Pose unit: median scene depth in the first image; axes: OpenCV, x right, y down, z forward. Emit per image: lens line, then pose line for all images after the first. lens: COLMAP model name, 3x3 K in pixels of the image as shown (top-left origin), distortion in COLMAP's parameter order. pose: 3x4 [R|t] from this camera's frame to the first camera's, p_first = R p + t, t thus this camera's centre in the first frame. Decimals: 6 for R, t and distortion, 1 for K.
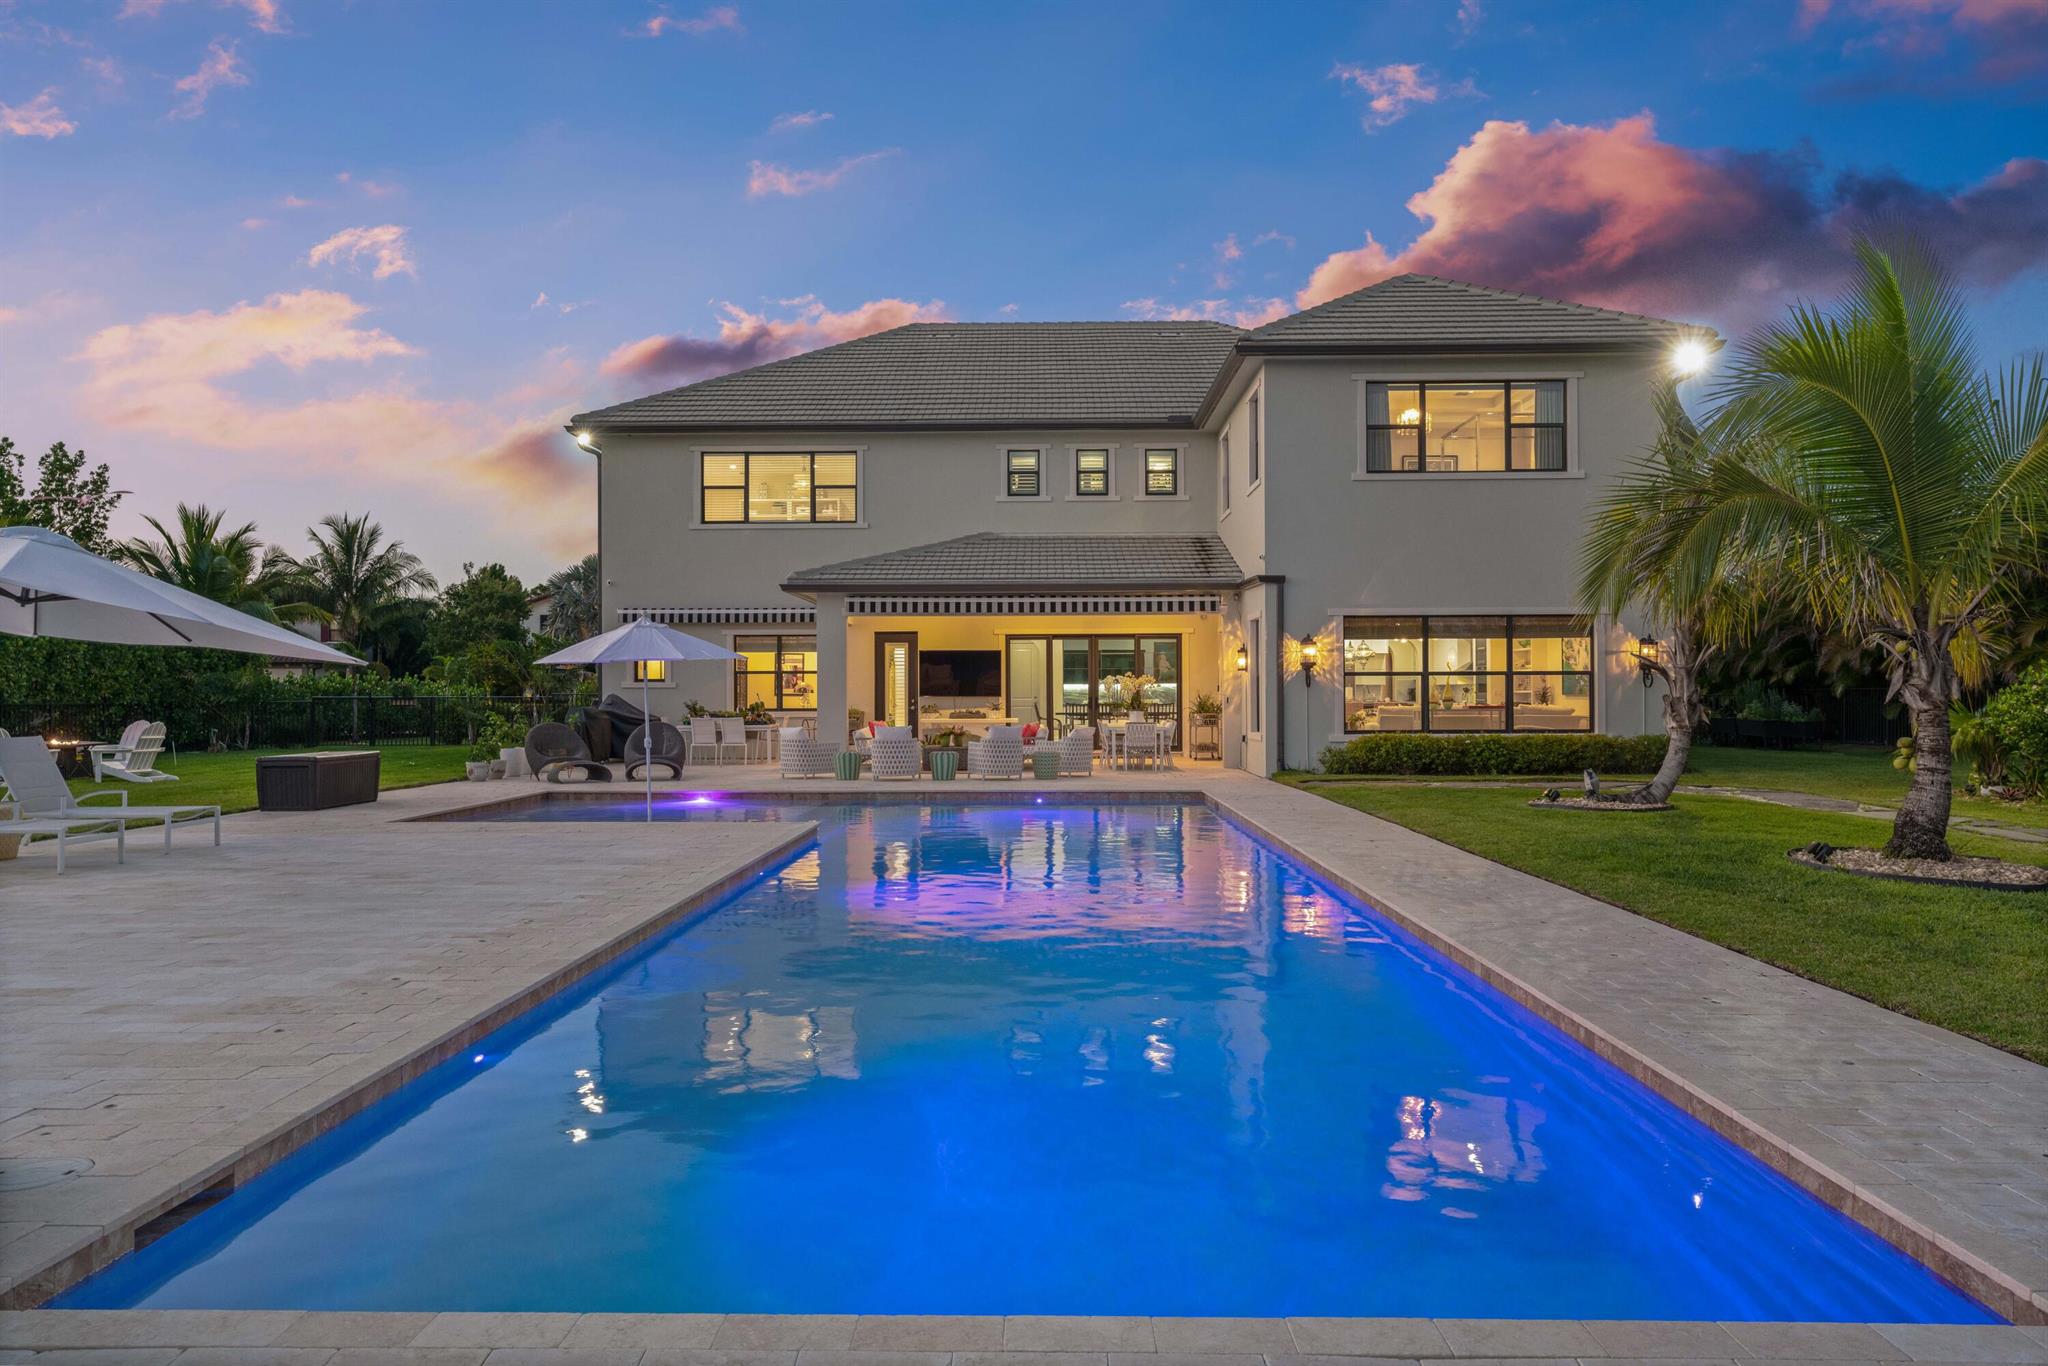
lens RADIAL K [[1267.3, 0, 1024.6], [0, 1267.3, 693.5], [0, 0, 1]] dist [-0.015693, -0.000303]
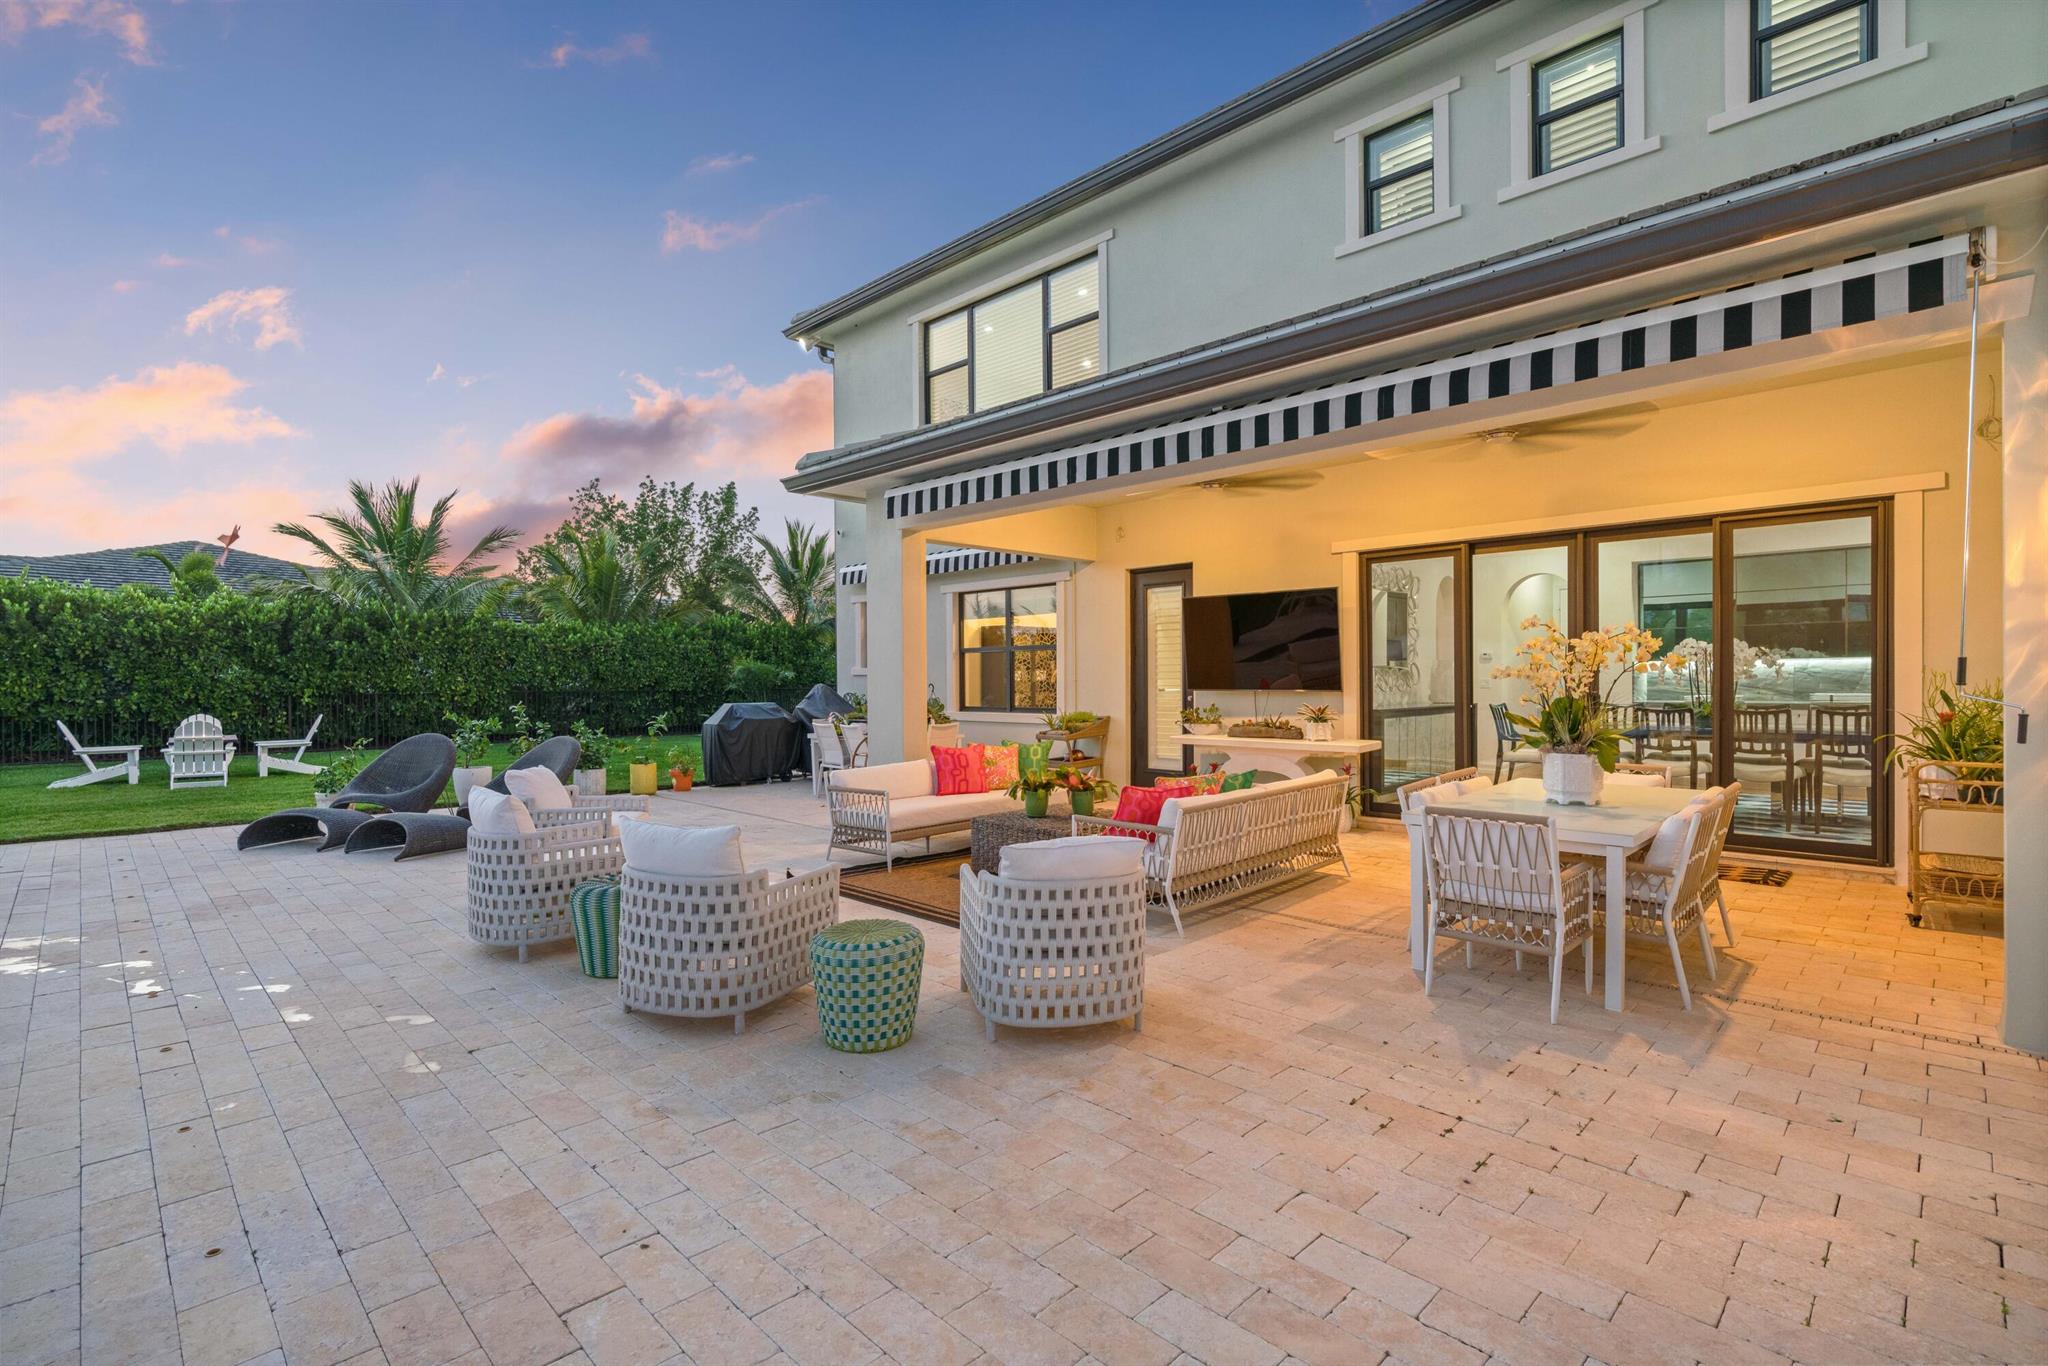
lens RADIAL K [[948.9, 0, 1015.8], [0, 948.9, 682.5], [0, 0, 1]] dist [-0.015666, 0.003294]
pose [[0.713800, -0.000083, -0.700349, 0.148542], [0.005225, 0.999973, 0.005206, -0.003229], [0.700330, -0.007375, 0.713781, 0.765579]]
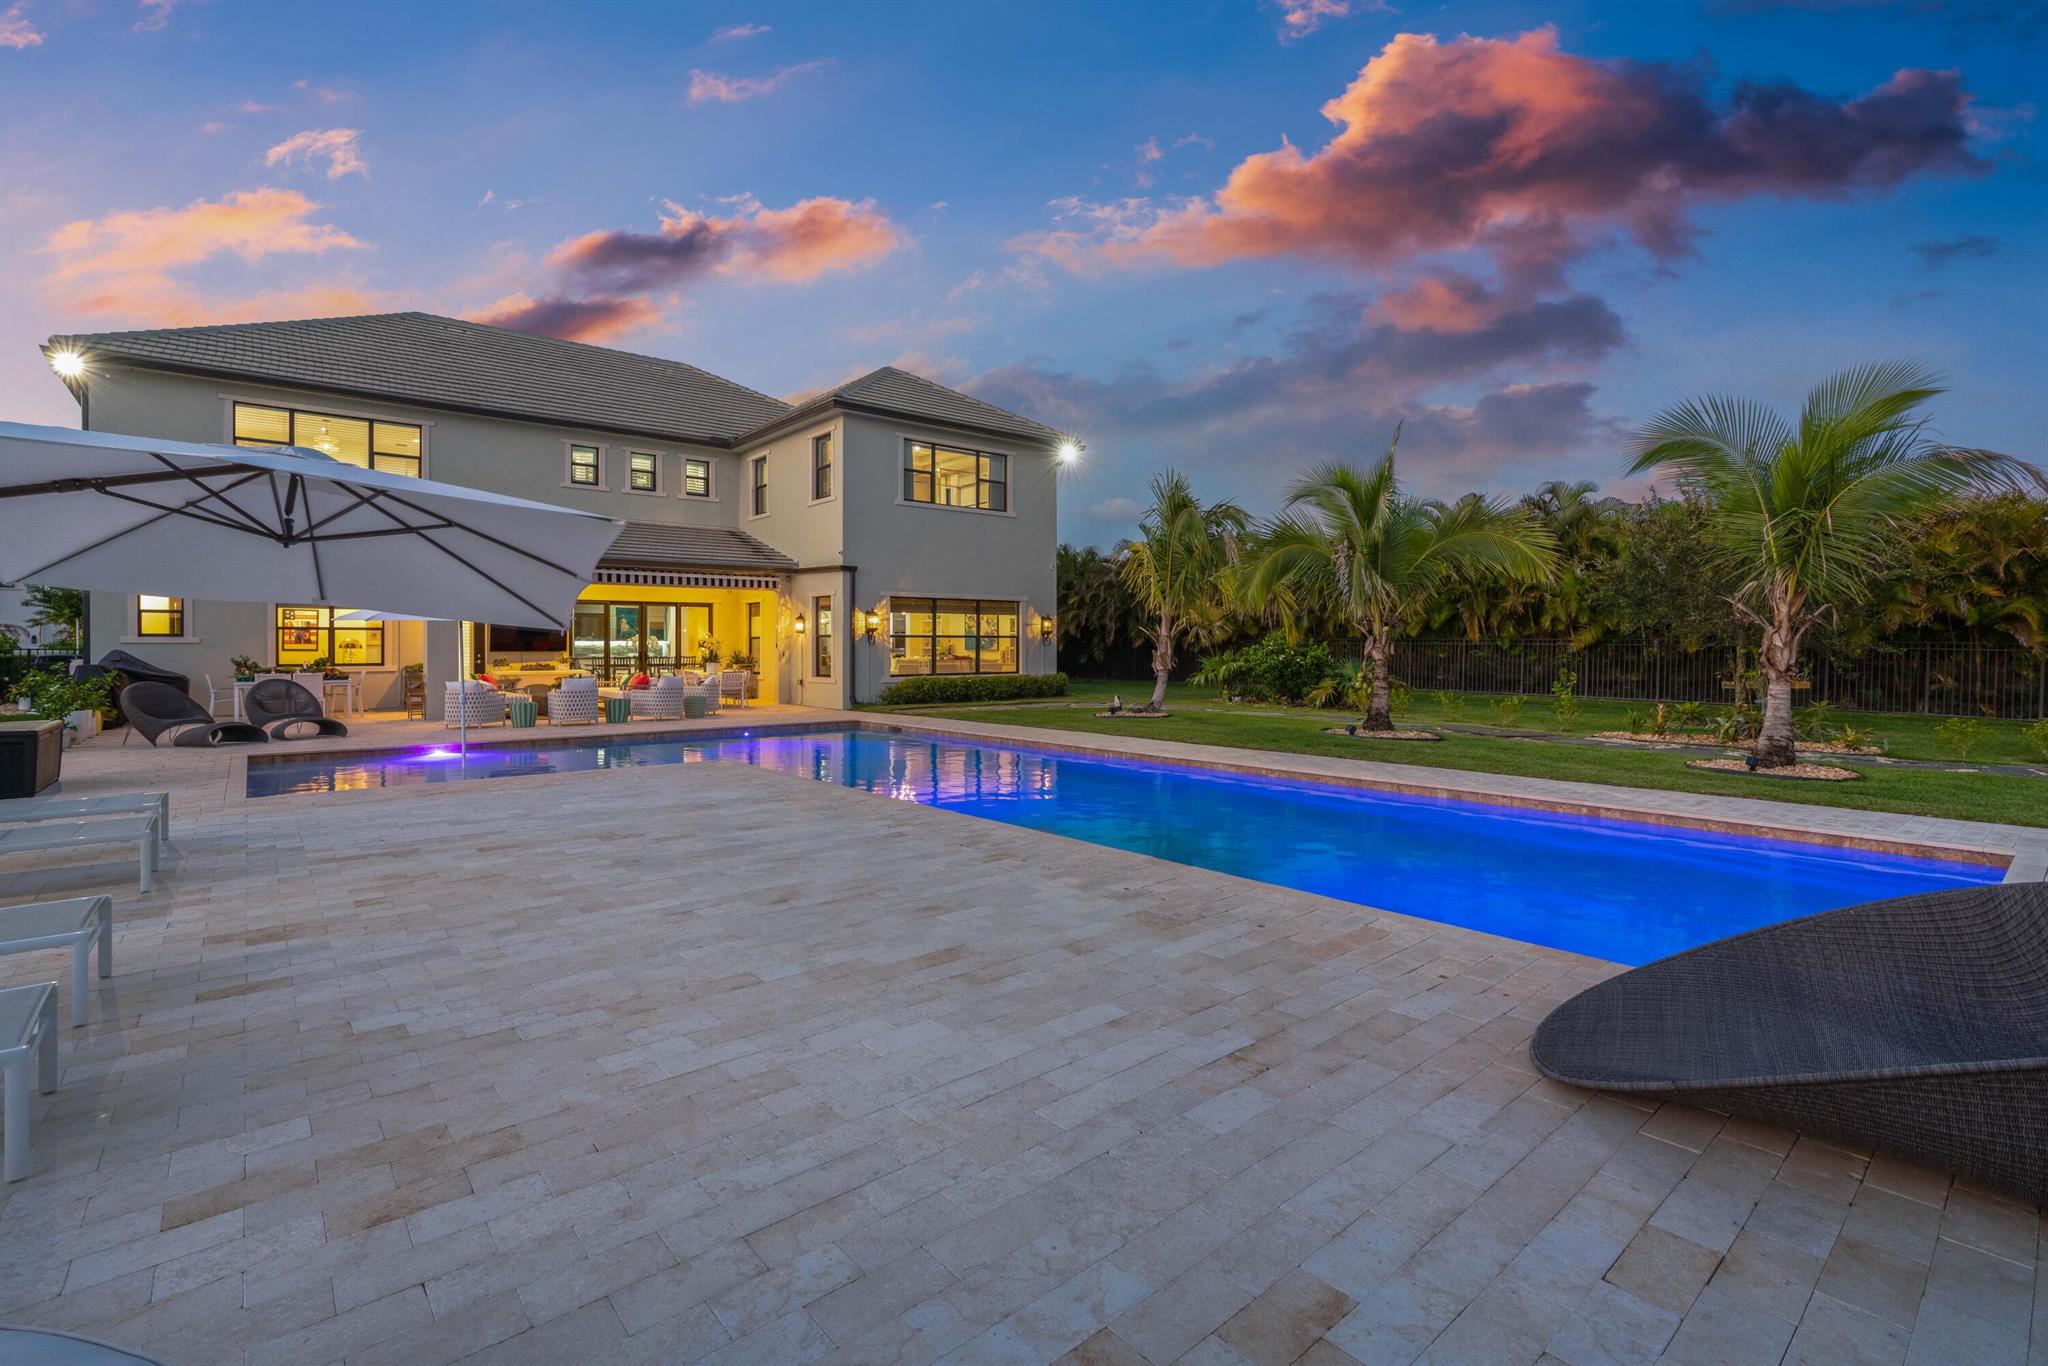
lens RADIAL K [[913.9, 0, 1009.2], [0, 913.9, 642.1], [0, 0, 1]] dist [-0.010834, 0.002387]
pose [[0.762426, 0.004995, 0.647057, -0.285087], [-0.001192, 0.999979, -0.006314, -0.001917], [-0.647075, 0.004042, 0.762416, 0.095502]]
